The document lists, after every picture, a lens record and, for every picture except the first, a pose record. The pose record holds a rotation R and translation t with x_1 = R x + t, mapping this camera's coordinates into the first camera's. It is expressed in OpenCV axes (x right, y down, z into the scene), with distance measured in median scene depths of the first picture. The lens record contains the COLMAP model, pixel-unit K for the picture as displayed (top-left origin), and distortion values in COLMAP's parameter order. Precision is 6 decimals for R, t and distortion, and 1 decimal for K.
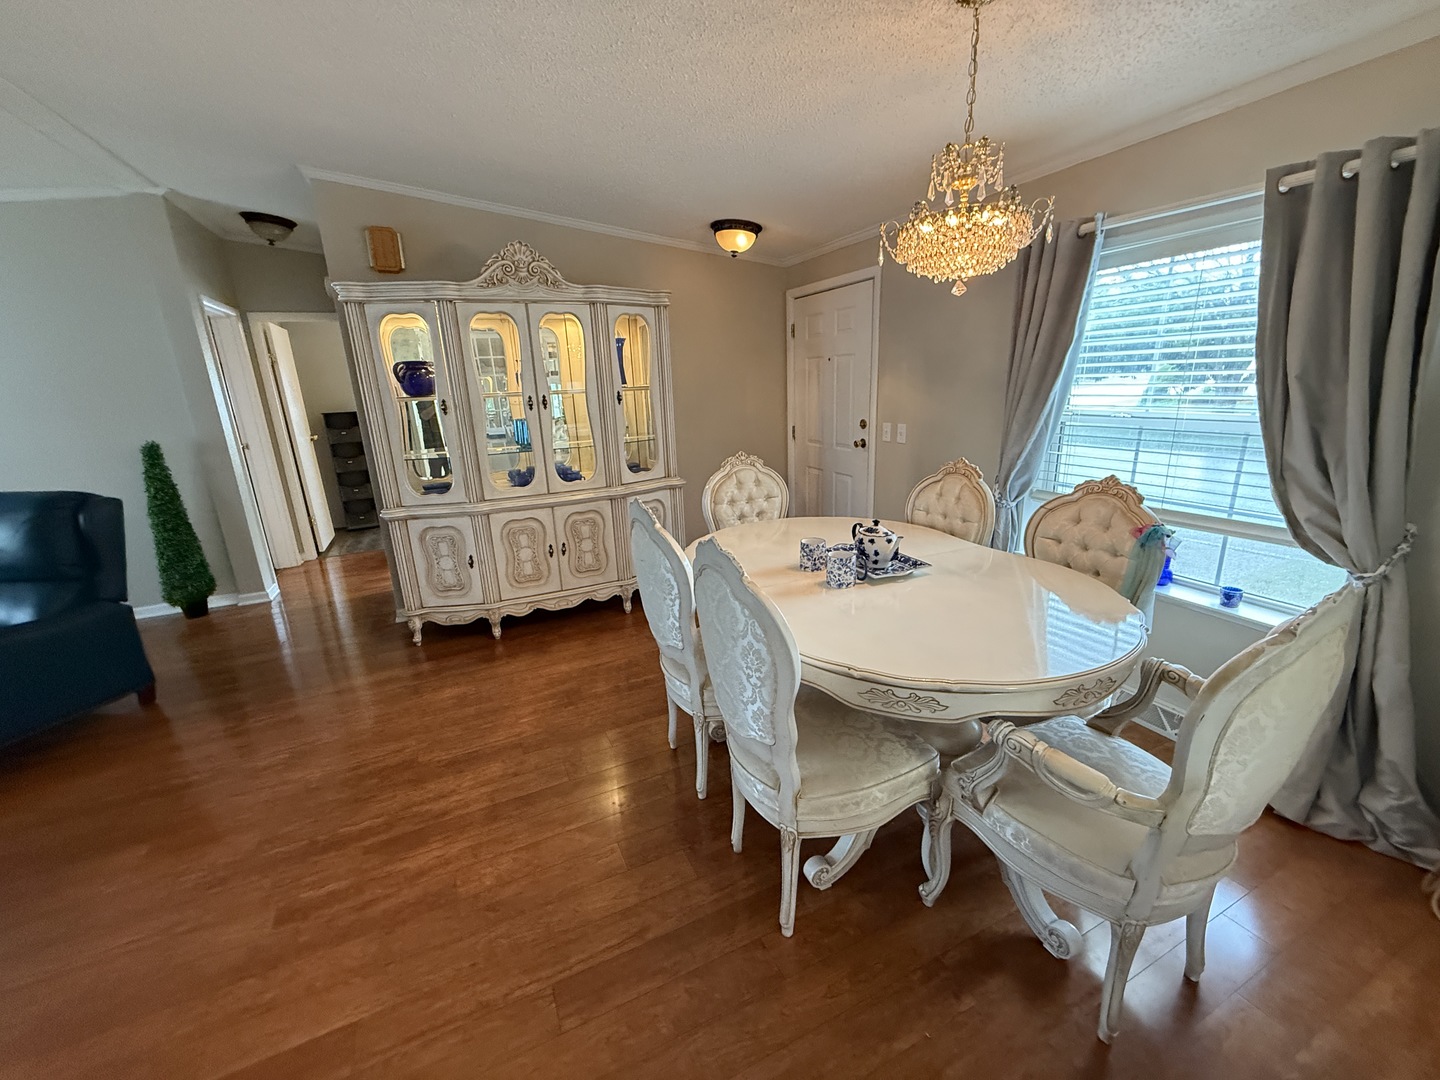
lens RADIAL K [[573.2, 0, 719.1], [0, 573.2, 539.0], [0, 0, 1]] dist [-0.001010, 0.000425]
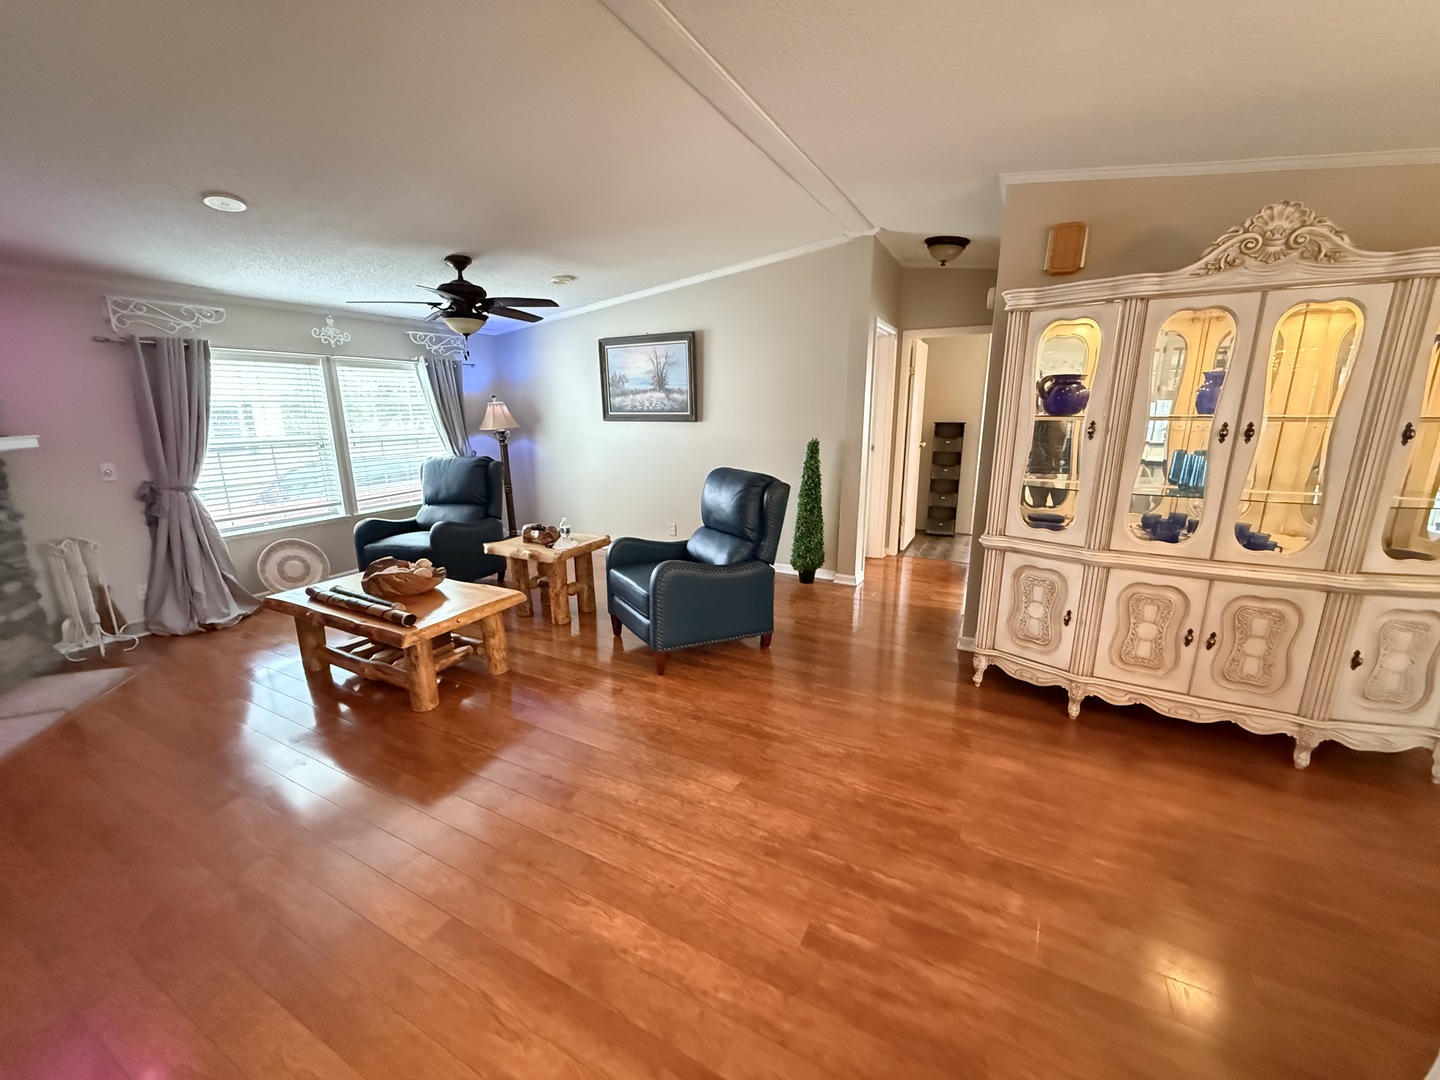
lens RADIAL K [[573.2, 0, 711.9], [0, 573.2, 538.5], [0, 0, 1]] dist [-0.001010, 0.000425]
pose [[0.593823, 0.219148, -0.774176, -0.120462], [-0.232006, 0.967961, 0.096045, -0.029806], [0.770420, 0.122579, 0.625641, 0.079259]]
